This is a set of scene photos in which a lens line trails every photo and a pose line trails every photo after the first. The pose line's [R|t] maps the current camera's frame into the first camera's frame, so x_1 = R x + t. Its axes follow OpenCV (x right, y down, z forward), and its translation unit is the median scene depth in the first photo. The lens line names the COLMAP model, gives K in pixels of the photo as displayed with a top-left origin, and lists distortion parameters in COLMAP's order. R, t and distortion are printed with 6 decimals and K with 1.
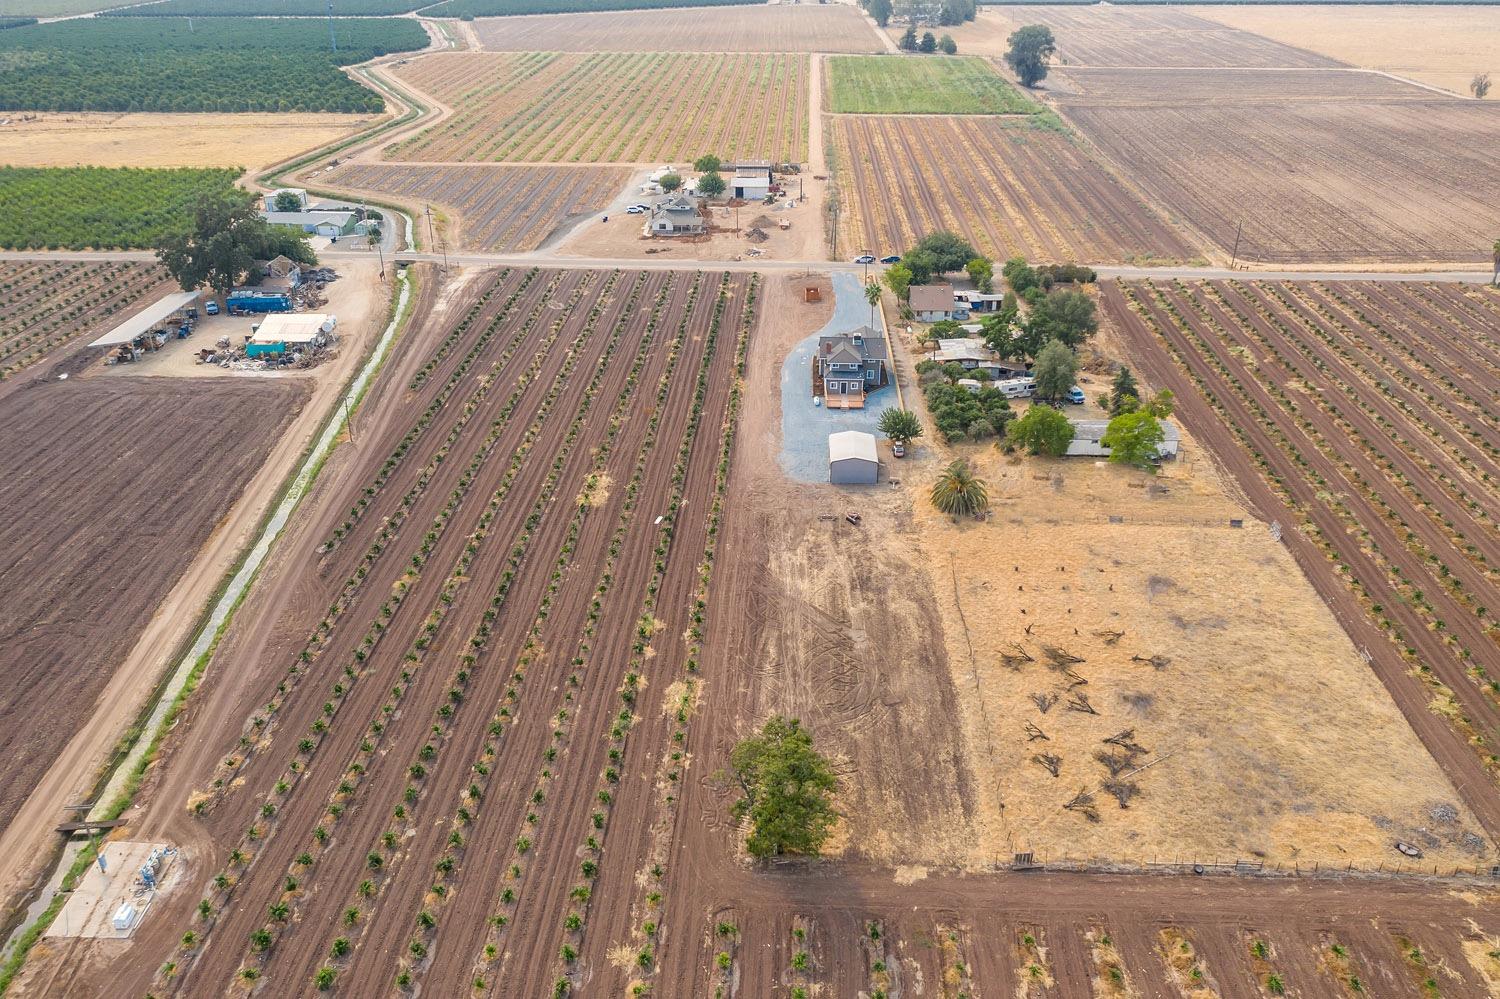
lens RADIAL K [[1204.6, 0, 750.0], [0, 1204.6, 499.5], [0, 0, 1]] dist [-0.022020, 0.013061]
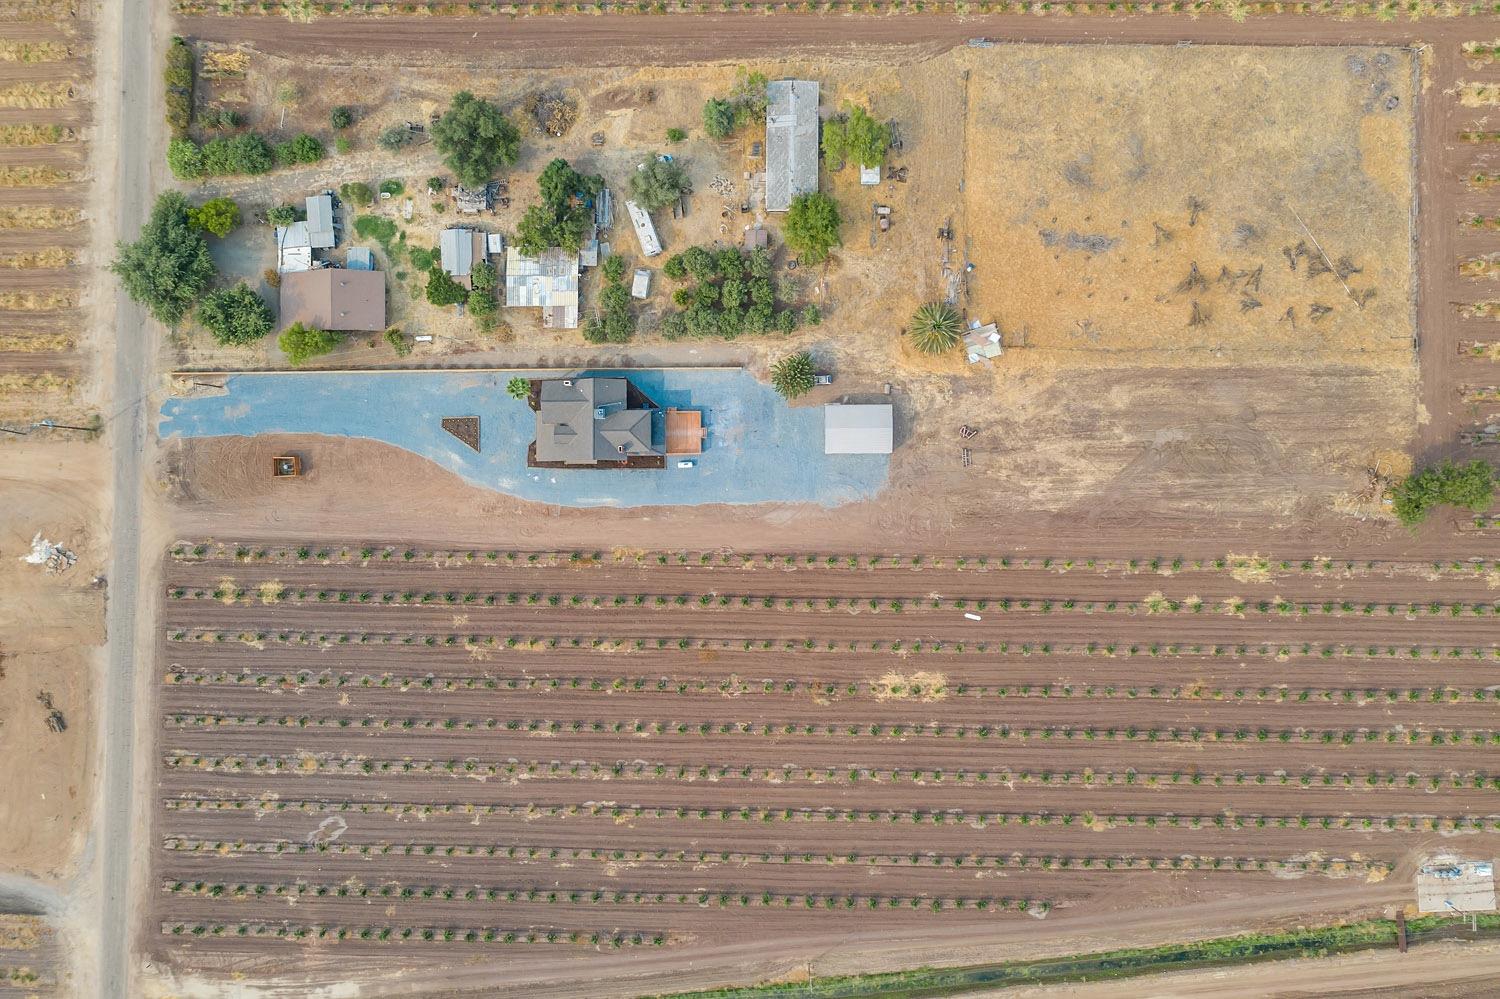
lens RADIAL K [[1204.6, 0, 750.0], [0, 1204.6, 499.5], [0, 0, 1]] dist [-0.022020, 0.013061]
pose [[-0.041143, -0.999151, -0.002117, 0.045960], [0.462065, -0.020905, 0.886600, -1.242964], [-0.885891, 0.035499, 0.462533, 0.838185]]
